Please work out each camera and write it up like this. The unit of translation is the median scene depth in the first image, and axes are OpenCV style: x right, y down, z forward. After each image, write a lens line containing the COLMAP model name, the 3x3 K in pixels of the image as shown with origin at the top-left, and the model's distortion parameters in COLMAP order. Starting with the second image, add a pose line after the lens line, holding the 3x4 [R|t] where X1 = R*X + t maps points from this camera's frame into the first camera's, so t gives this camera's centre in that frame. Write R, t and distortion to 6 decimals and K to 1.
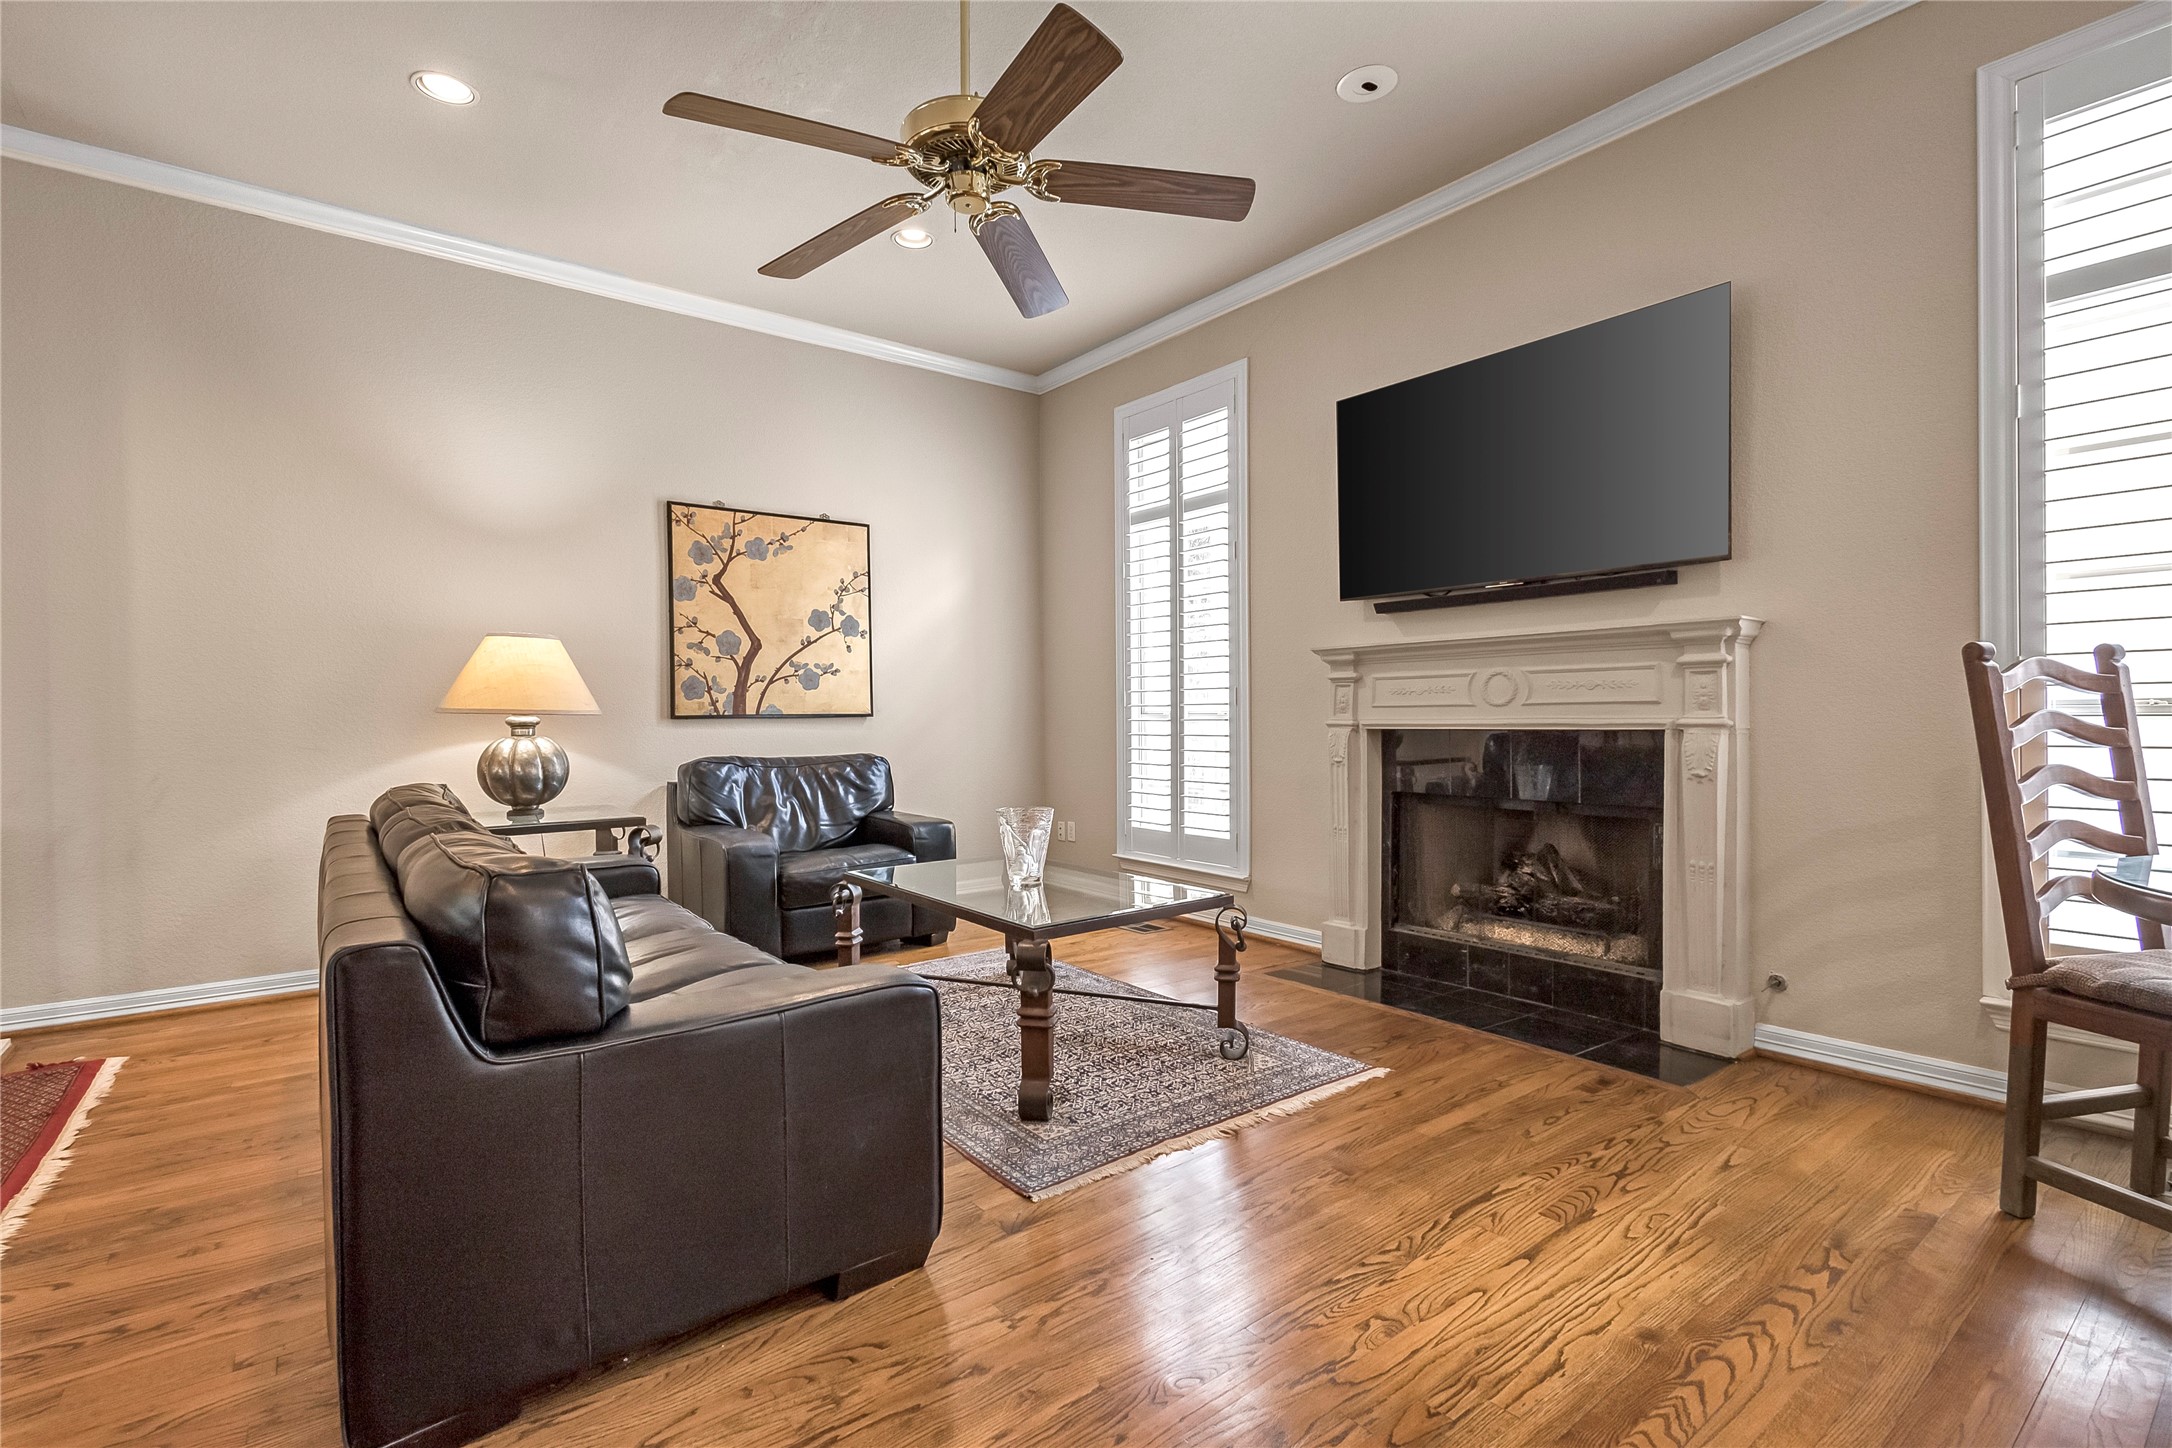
lens RADIAL K [[1005.5, 0, 1085.3], [0, 1005.5, 725.2], [0, 0, 1]] dist [-0.001170, -0.000302]
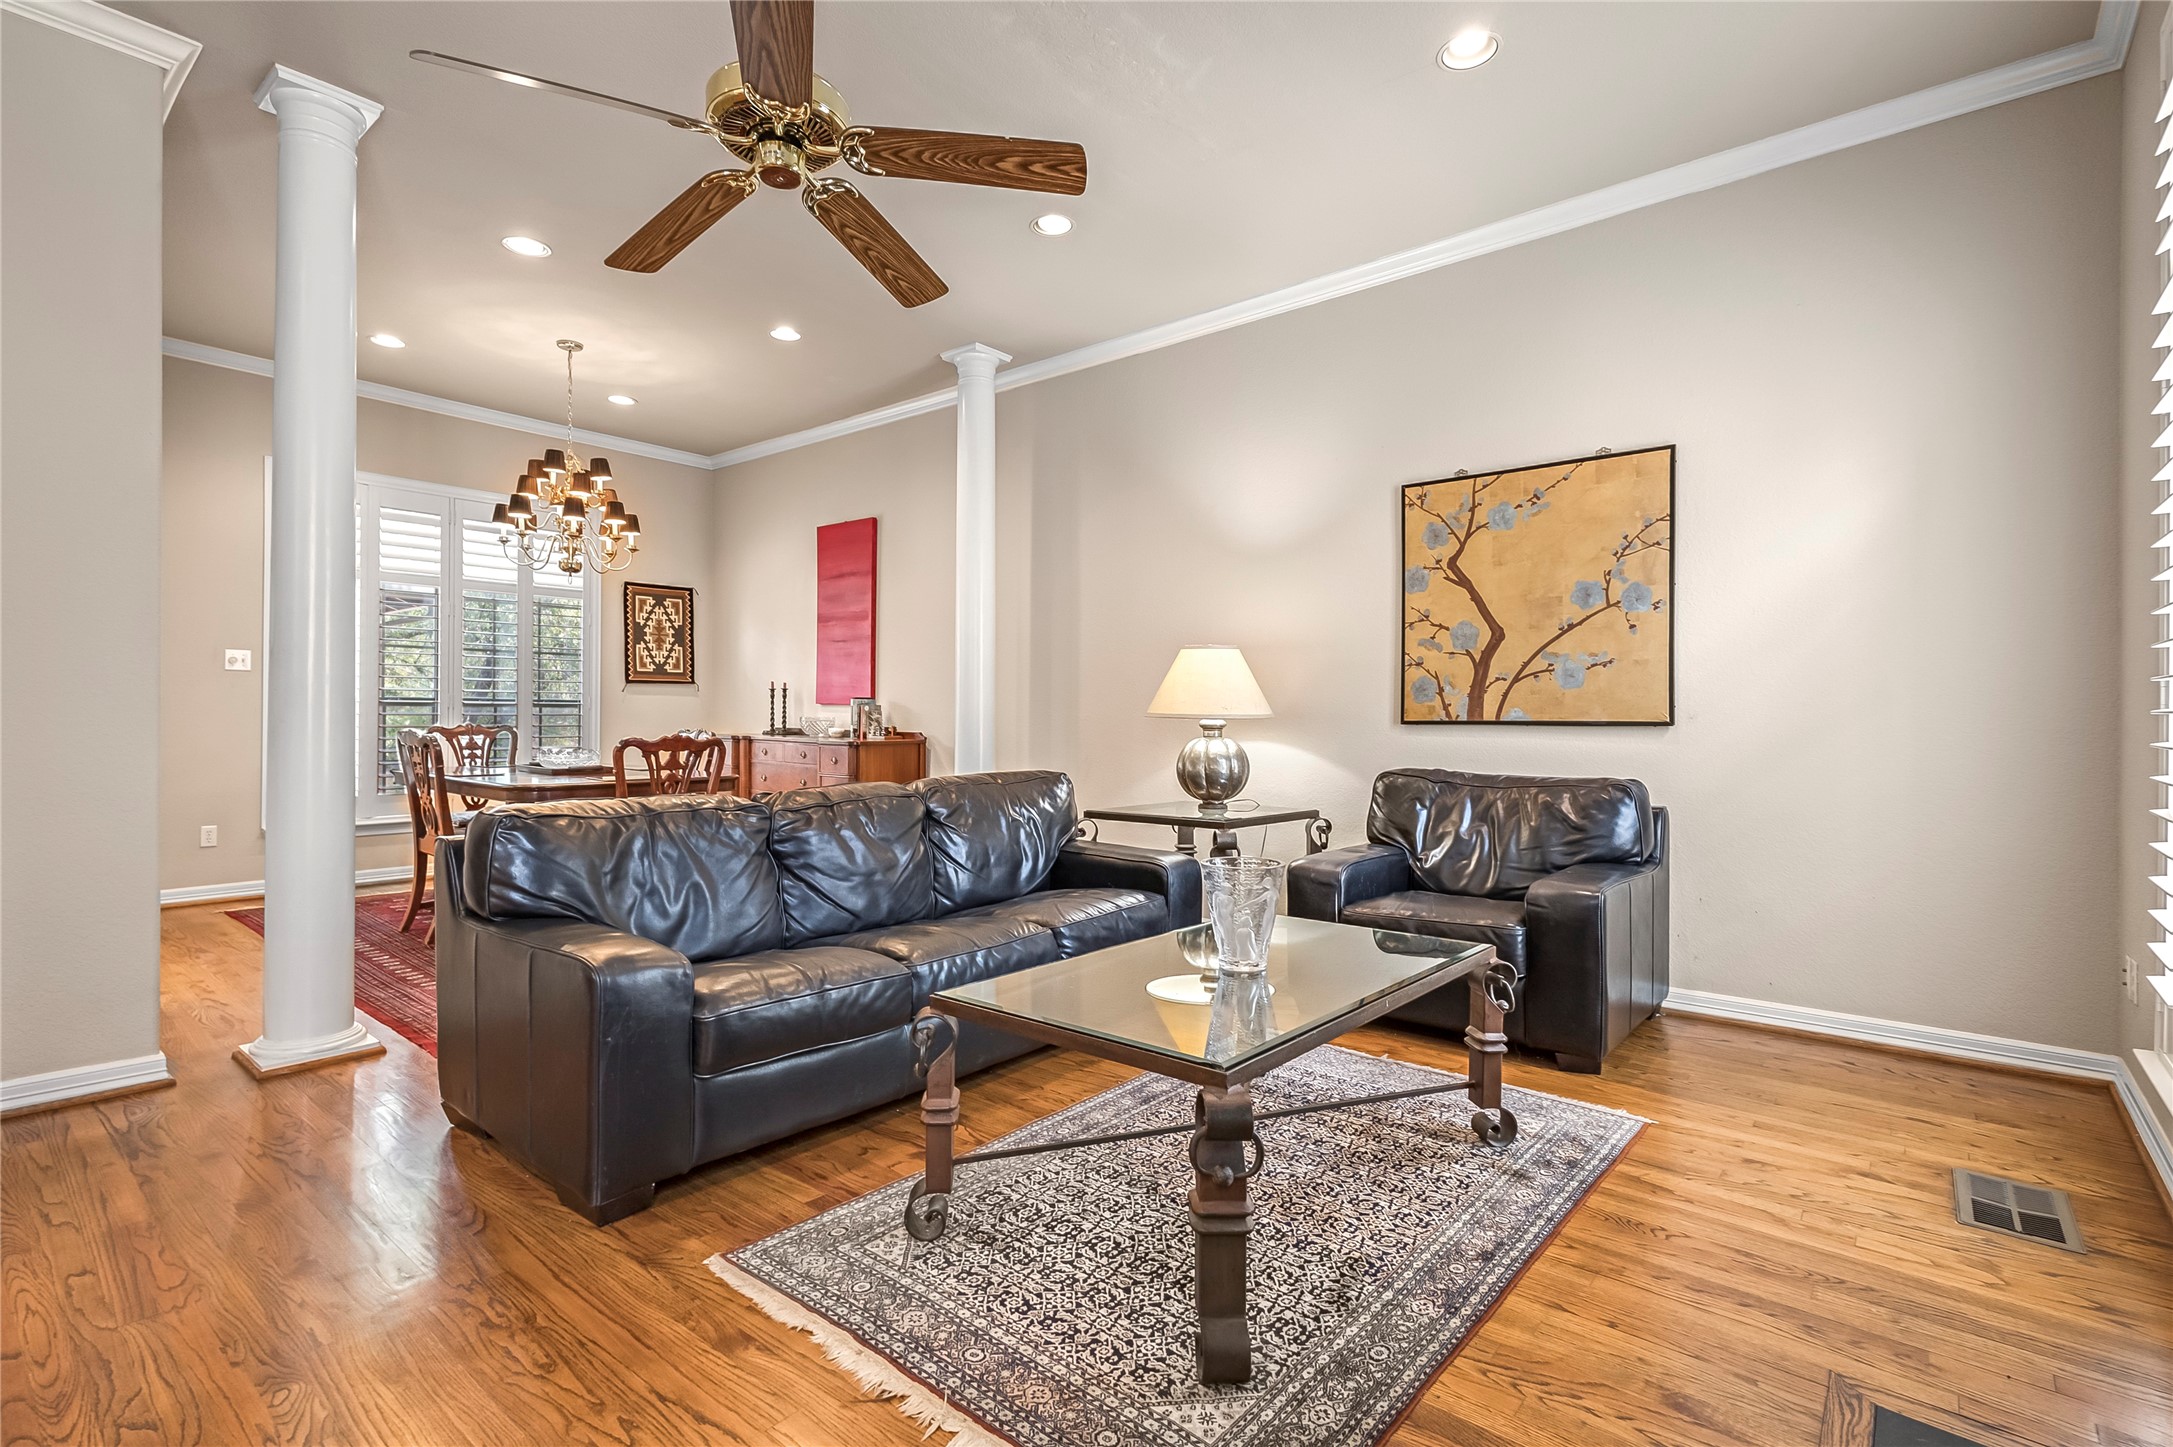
lens RADIAL K [[1005.9, 0, 1079.1], [0, 1005.9, 717.7], [0, 0, 1]] dist [-0.001170, -0.000302]
pose [[0.211884, 0.009260, -0.977251, 0.410201], [-0.018019, 0.999822, 0.005567, -0.011943], [0.977129, 0.016430, 0.212013, 0.515643]]
